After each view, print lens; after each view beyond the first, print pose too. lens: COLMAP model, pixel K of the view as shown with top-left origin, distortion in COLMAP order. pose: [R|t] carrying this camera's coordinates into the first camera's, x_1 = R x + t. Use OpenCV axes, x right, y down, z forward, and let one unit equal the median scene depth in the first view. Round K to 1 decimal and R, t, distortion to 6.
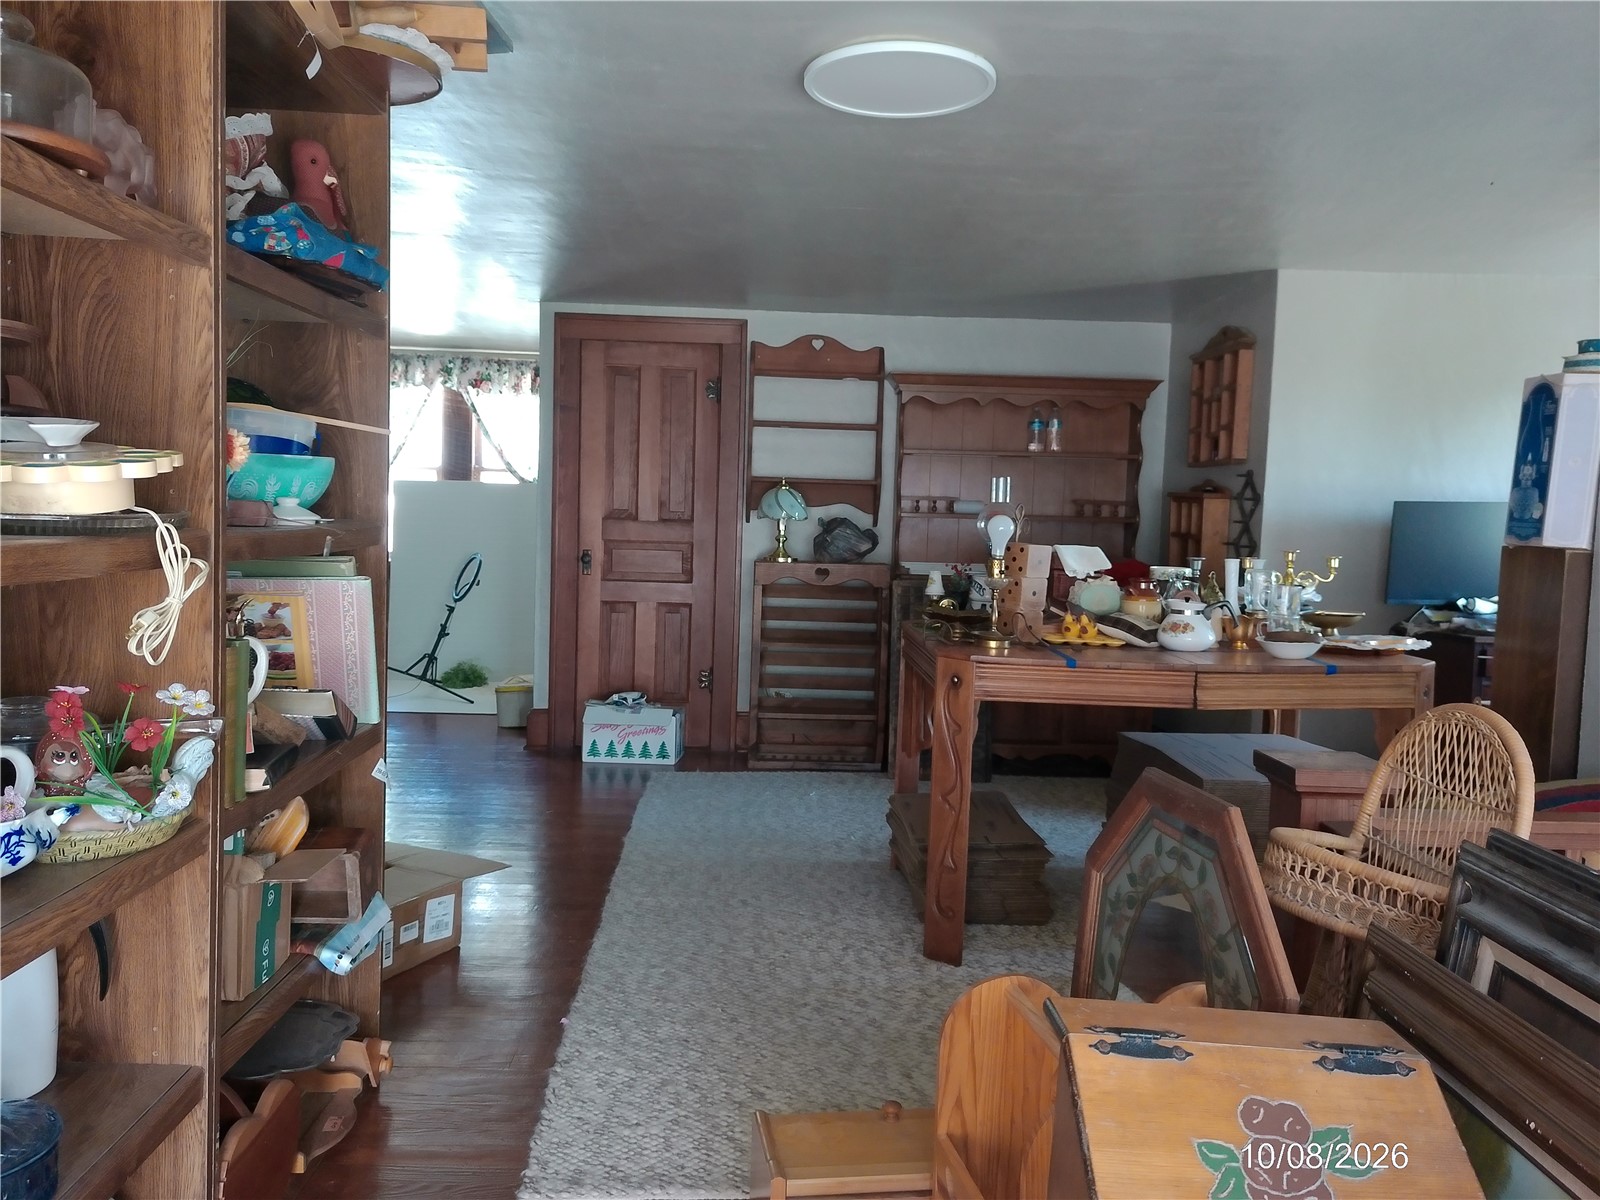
lens RADIAL K [[1229.2, 0, 803.9], [0, 1229.2, 592.4], [0, 0, 1]] dist [0.081316, -0.039182]
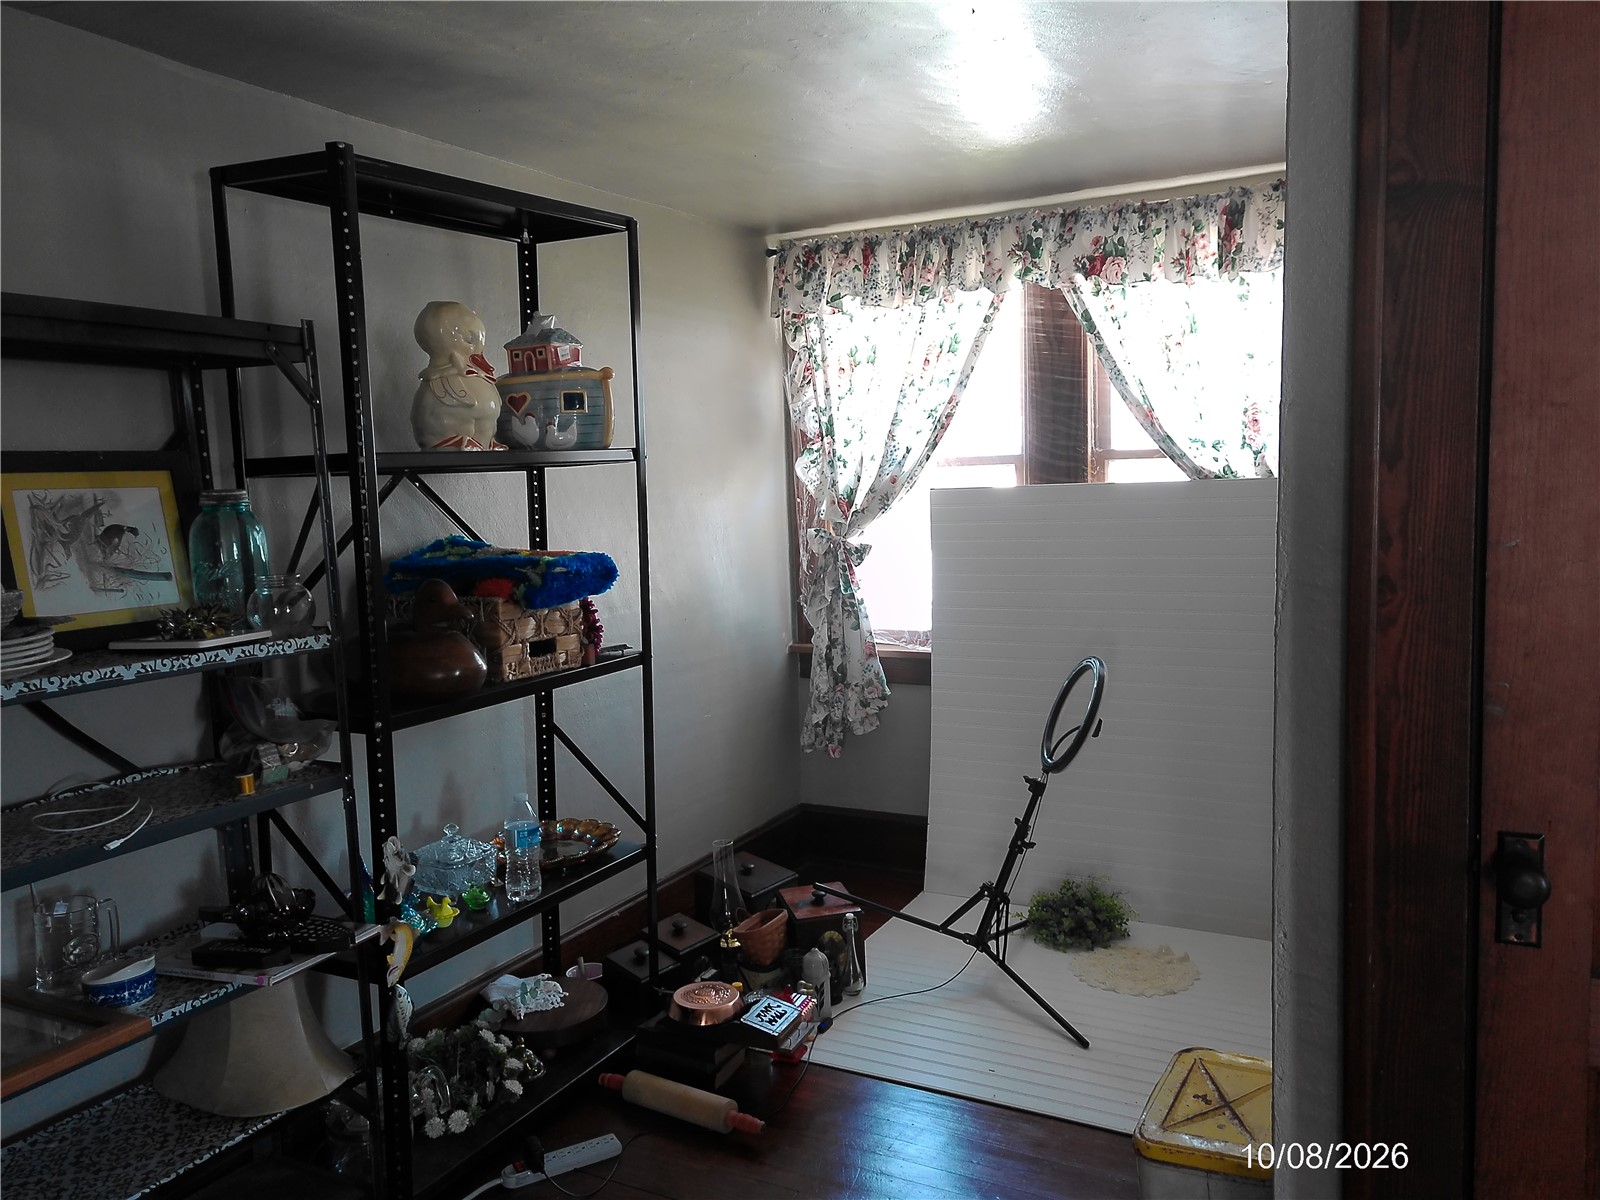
lens RADIAL K [[1229.2, 0, 812.3], [0, 1229.2, 595.4], [0, 0, 1]] dist [0.081316, -0.039182]
pose [[0.866644, -0.008381, -0.498856, -0.128772], [0.026323, 0.999234, 0.028942, -0.064635], [0.498232, -0.038214, 0.866201, 0.553308]]
